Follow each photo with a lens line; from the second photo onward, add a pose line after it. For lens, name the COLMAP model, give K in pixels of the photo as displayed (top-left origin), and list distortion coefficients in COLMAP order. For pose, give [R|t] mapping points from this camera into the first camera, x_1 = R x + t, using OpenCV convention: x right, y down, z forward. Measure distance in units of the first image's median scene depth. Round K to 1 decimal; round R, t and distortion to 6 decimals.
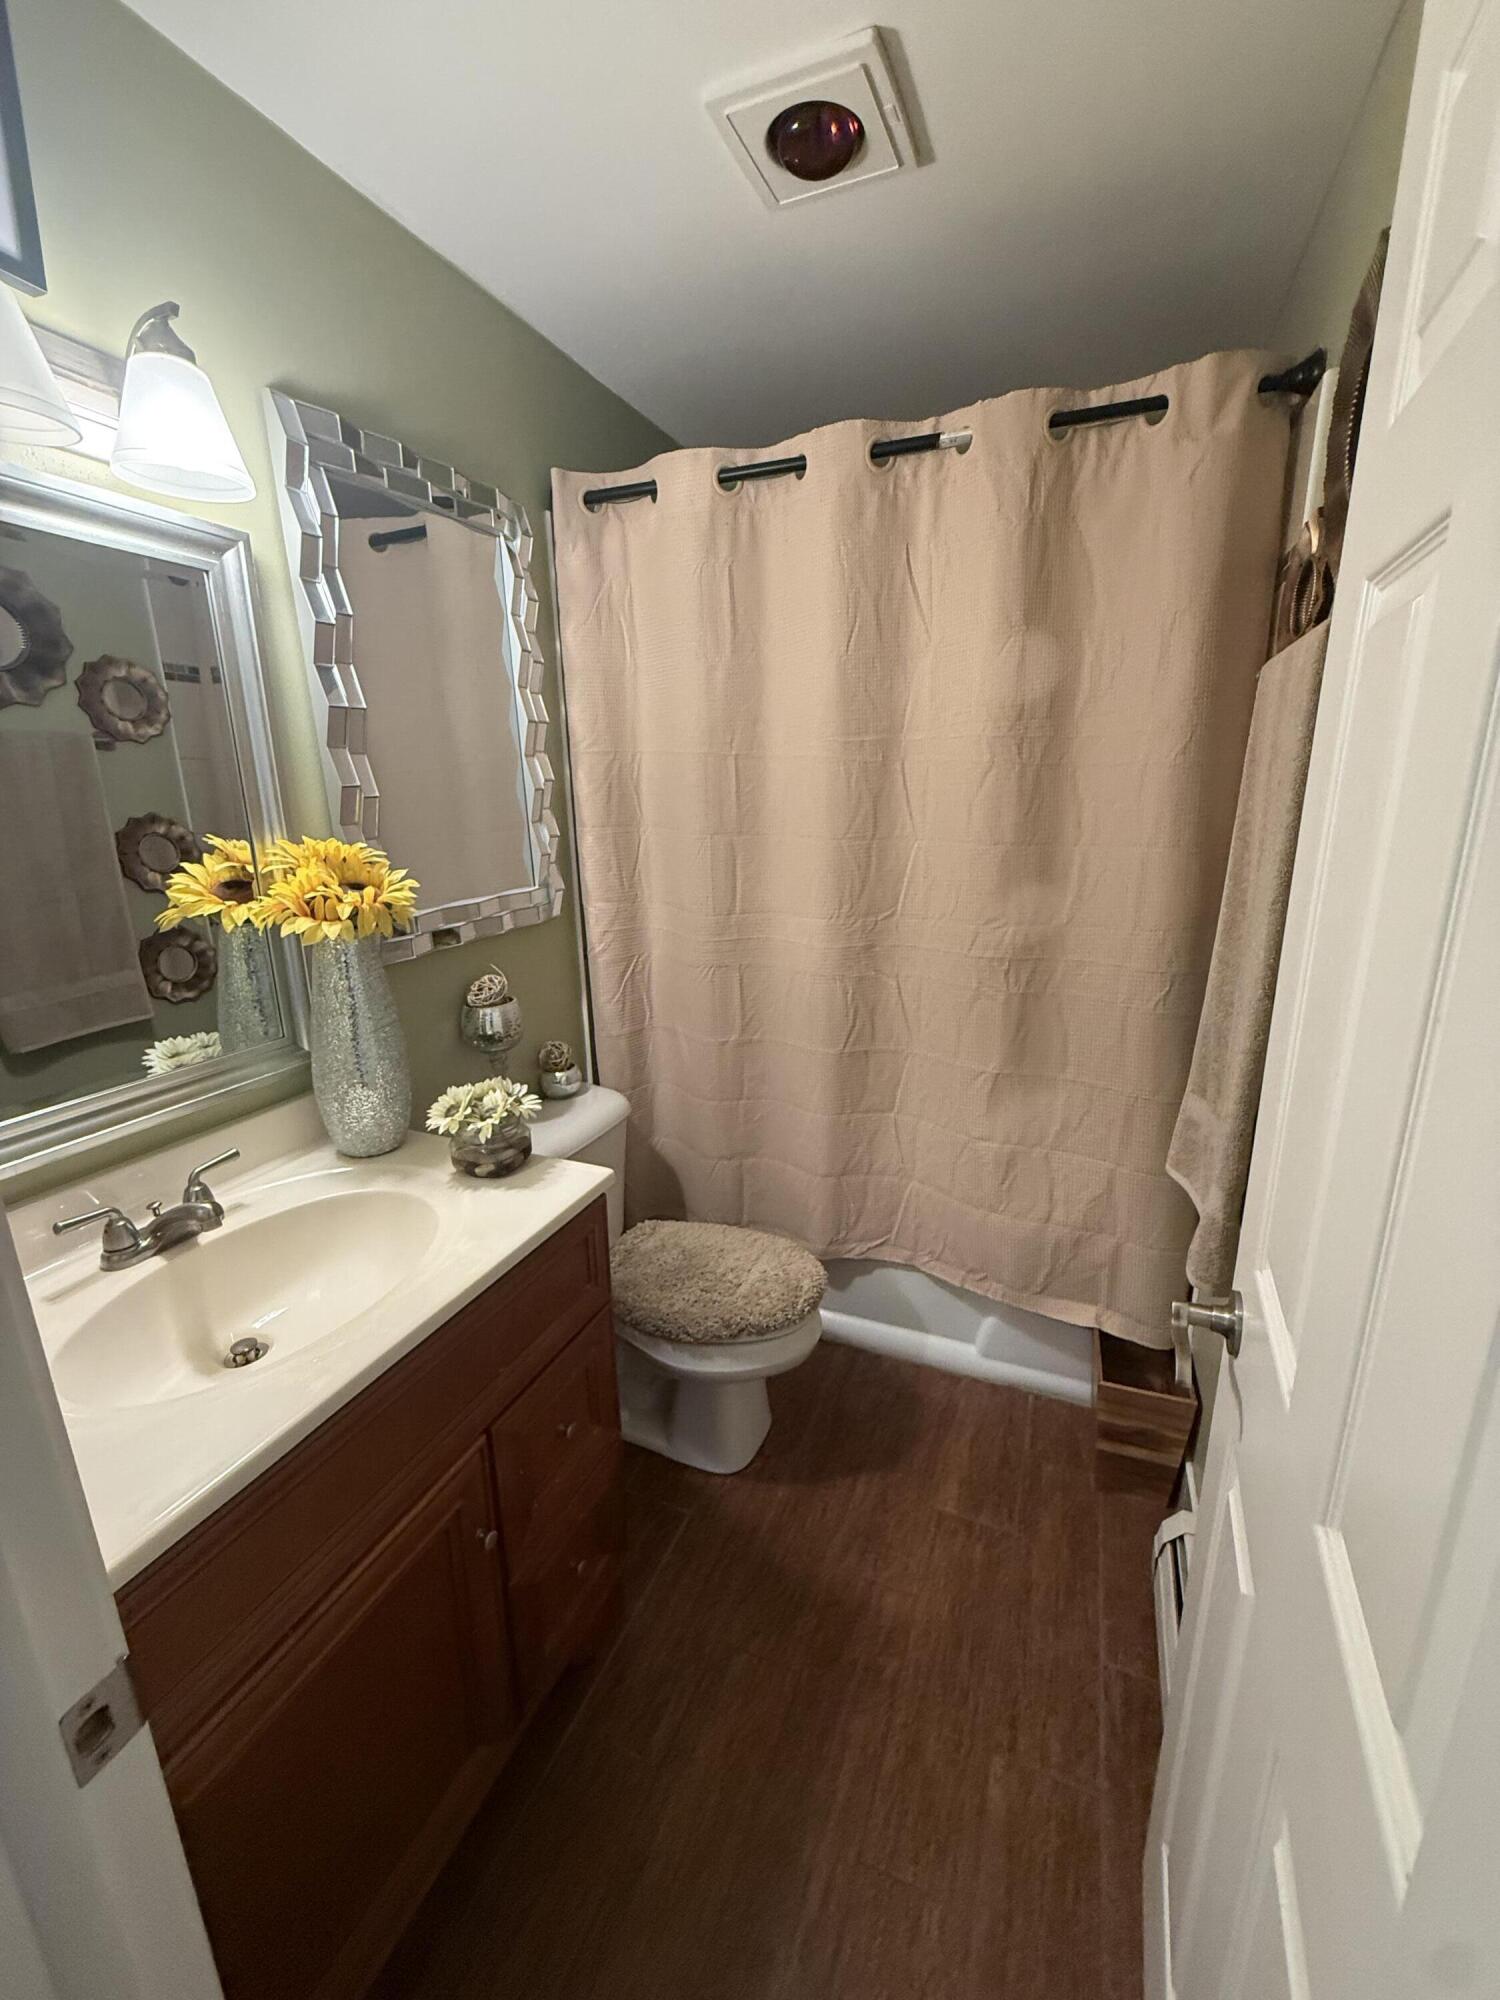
lens RADIAL K [[799.9, 0, 750.0], [0, 799.9, 1000.0], [0, 0, 1]] dist [-0.000722, -0.000183]
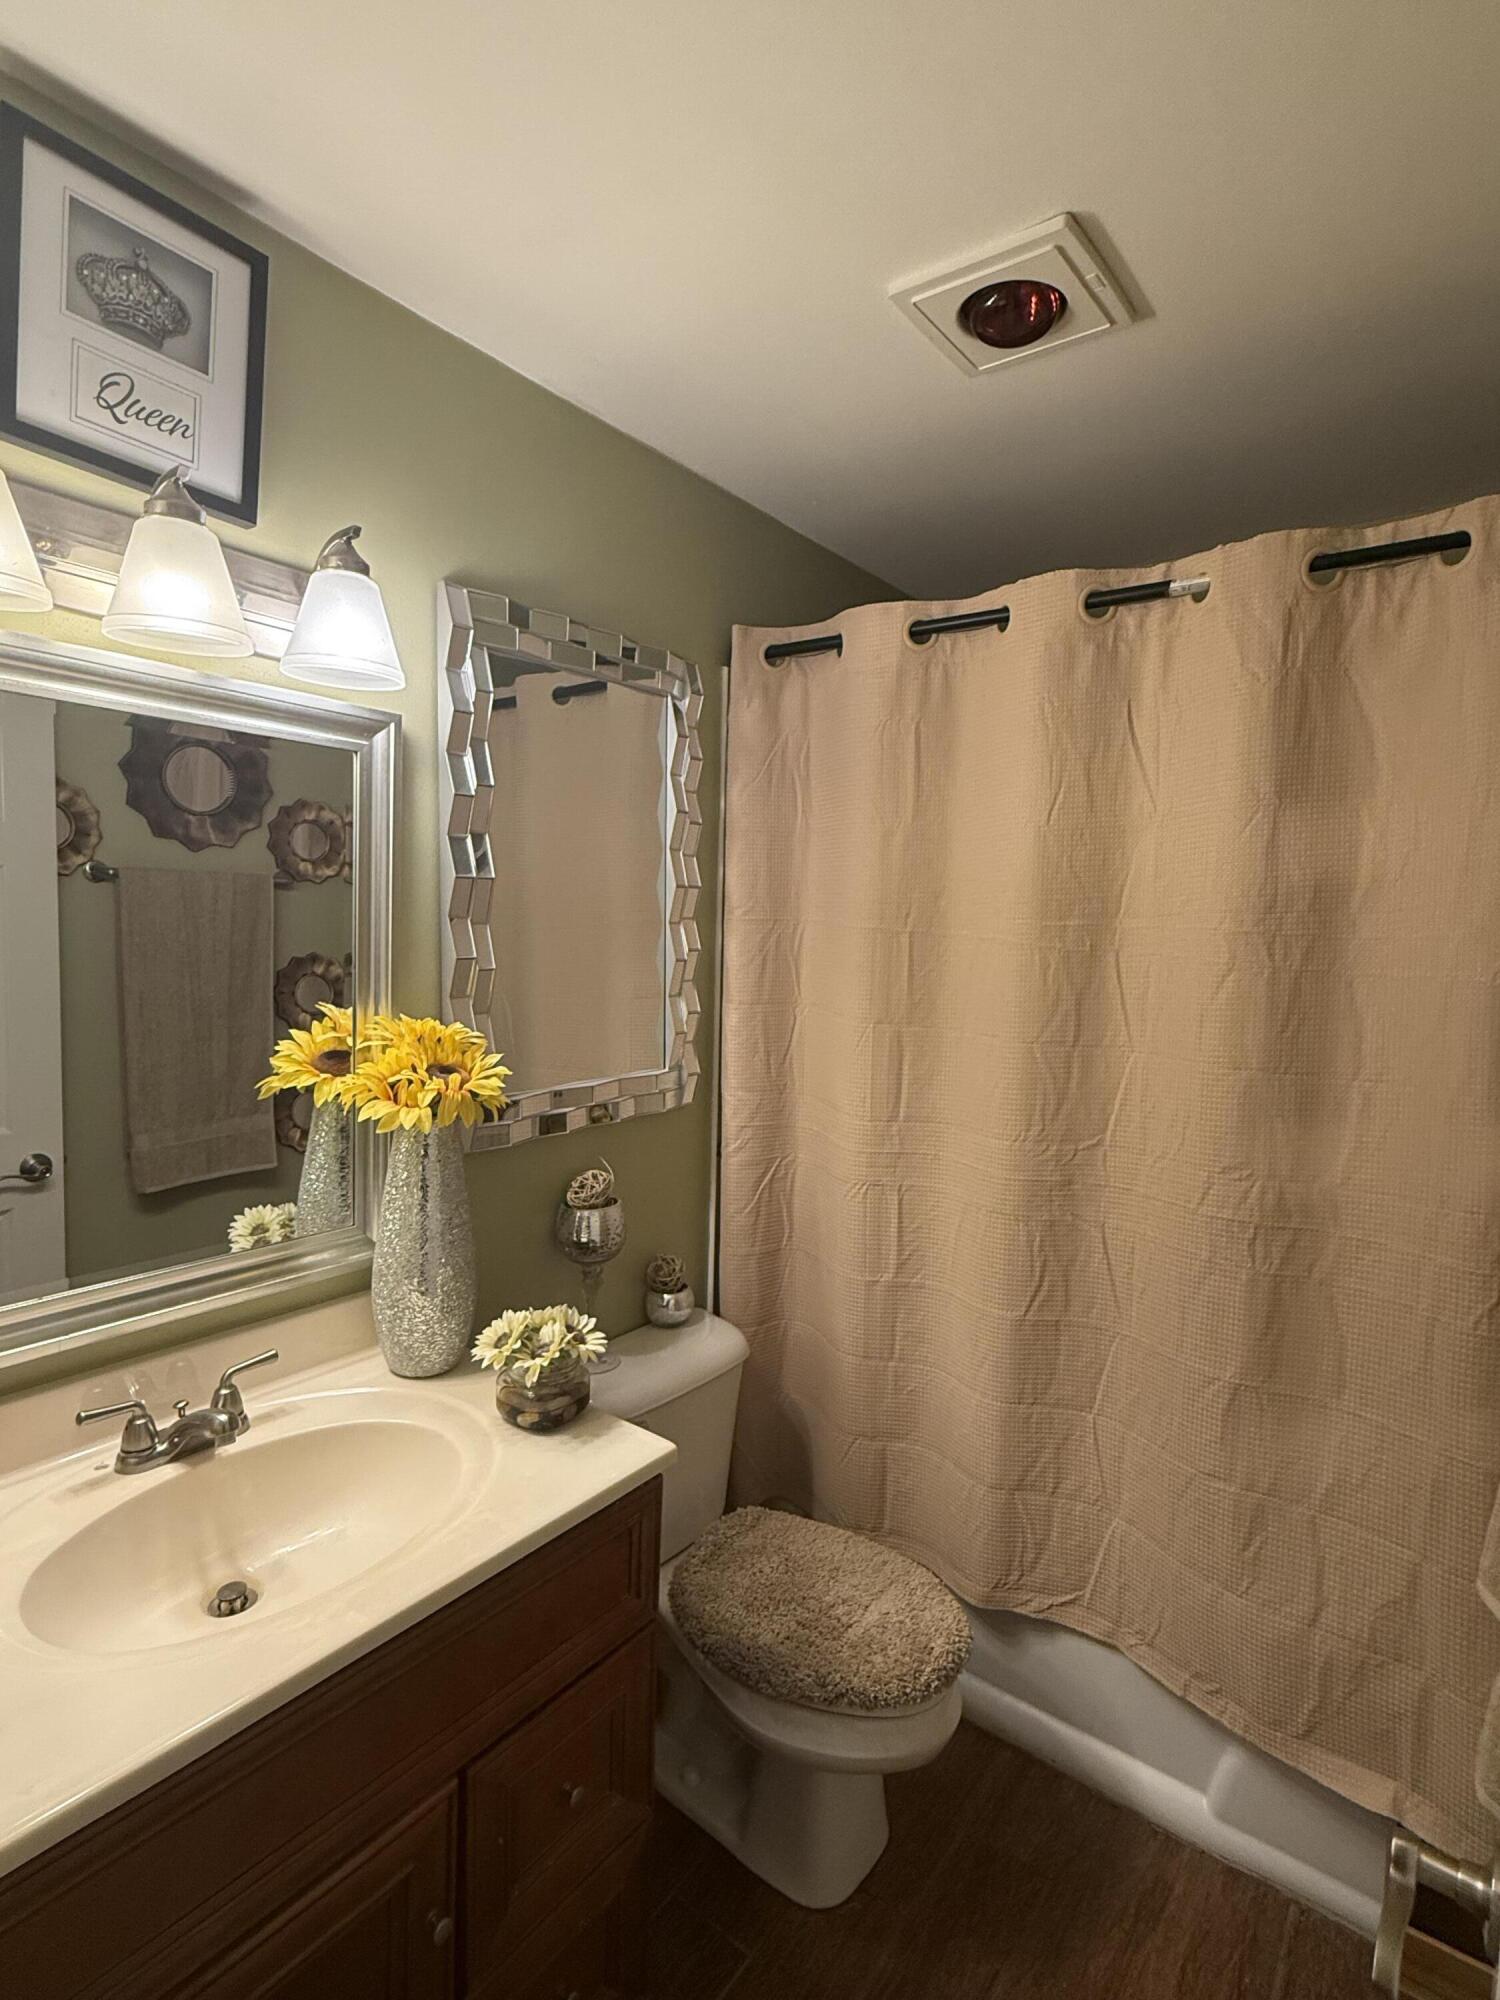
lens RADIAL K [[992.8, 0, 750.0], [0, 992.8, 1000.0], [0, 0, 1]] dist [0.000506, -0.000640]
pose [[0.966335, 0.064110, -0.249173, 0.094737], [-0.108227, 0.979896, -0.167603, -0.052669], [0.233418, 0.188928, 0.953846, -0.013901]]
